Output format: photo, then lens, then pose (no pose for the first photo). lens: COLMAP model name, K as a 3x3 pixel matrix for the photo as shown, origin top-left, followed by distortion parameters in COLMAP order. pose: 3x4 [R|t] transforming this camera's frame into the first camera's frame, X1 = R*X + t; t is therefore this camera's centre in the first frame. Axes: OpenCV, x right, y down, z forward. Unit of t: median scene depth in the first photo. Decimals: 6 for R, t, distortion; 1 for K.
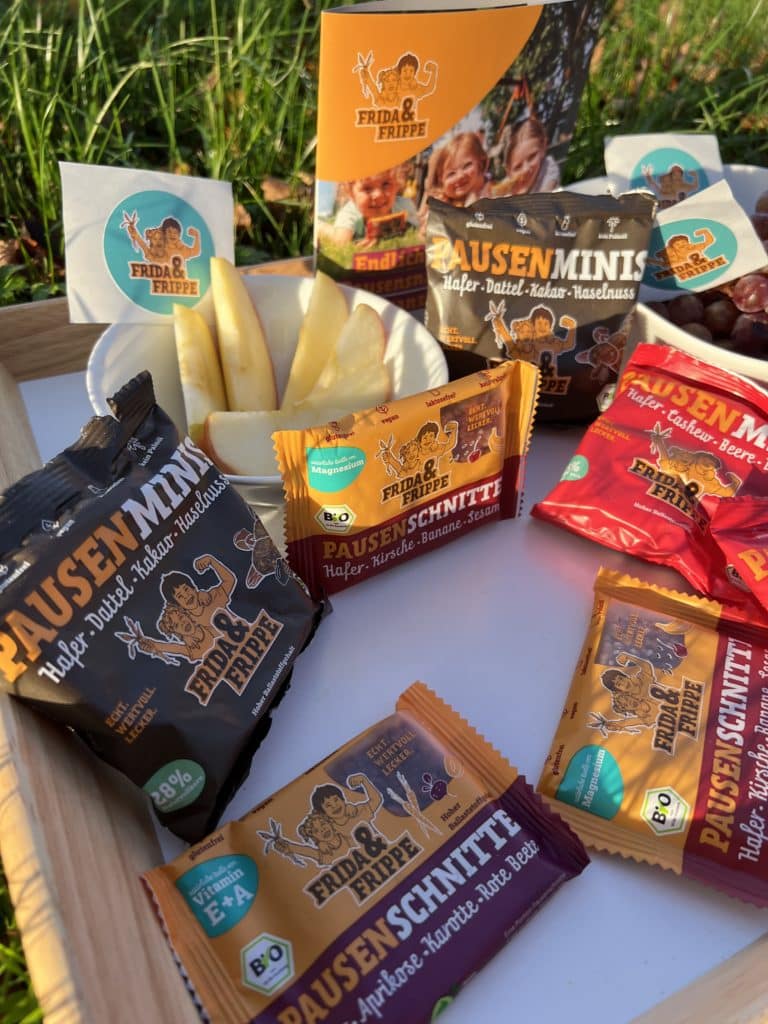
lens RADIAL K [[775.2, 0, 372.8], [0, 775.2, 514.6], [0, 0, 1]] dist [-0.011507, -0.008872]
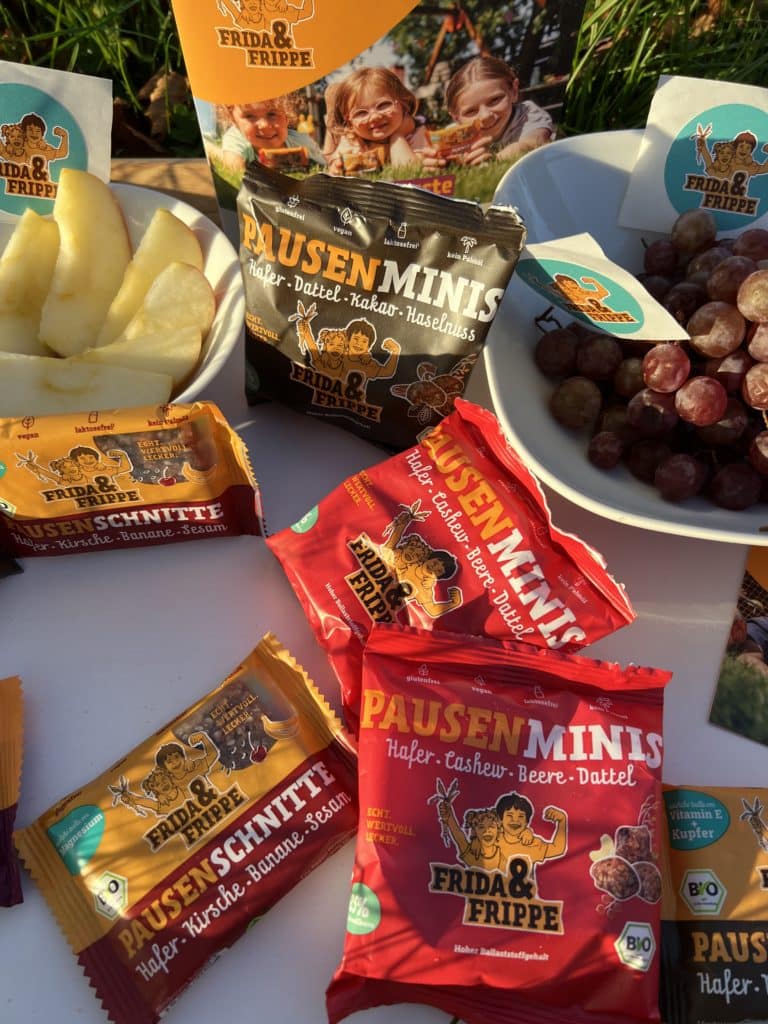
lens RADIAL K [[778.9, 0, 384.0], [0, 778.9, 512.0], [0, 0, 1]] dist [0.049314, -0.100258]
pose [[0.897461, 0.354163, -0.262929, 0.559894], [-0.270798, 0.912917, 0.305371, -0.357925], [0.348183, -0.202858, 0.915214, 0.183286]]
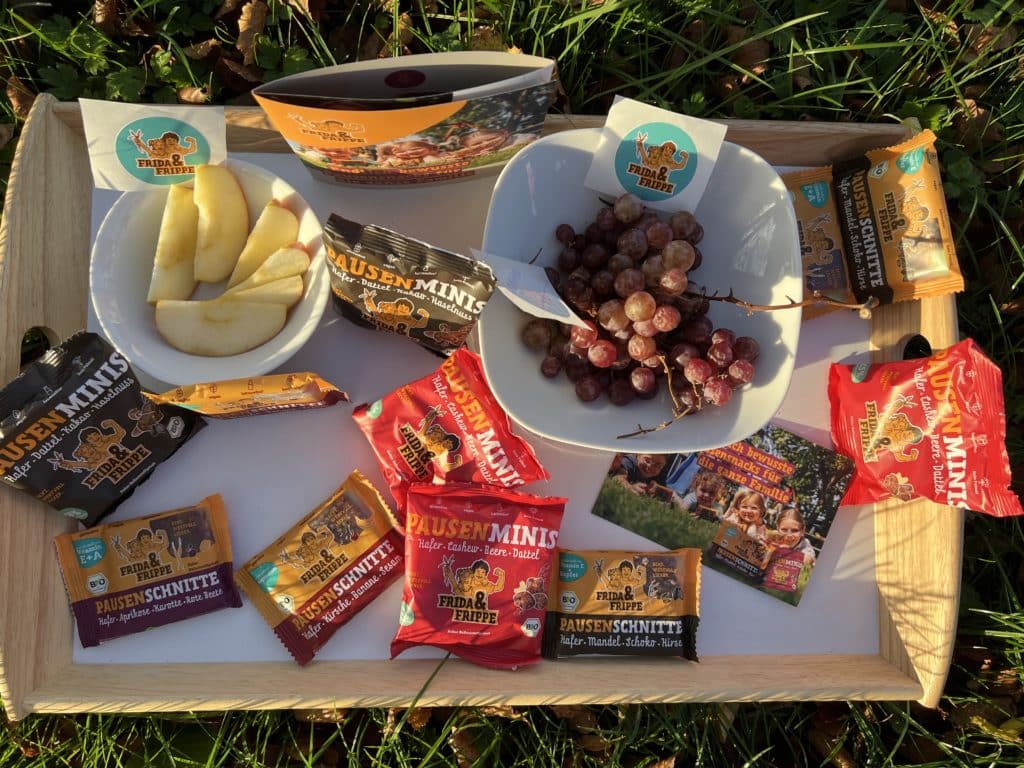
lens RADIAL K [[778.9, 0, 529.1], [0, 778.9, 353.1], [0, 0, 1]] dist [0.049314, -0.100258]
pose [[0.897280, 0.439589, -0.040612, 0.537298], [-0.319020, 0.709254, 0.628638, -1.198639], [0.305147, -0.551108, 0.776637, -0.080798]]
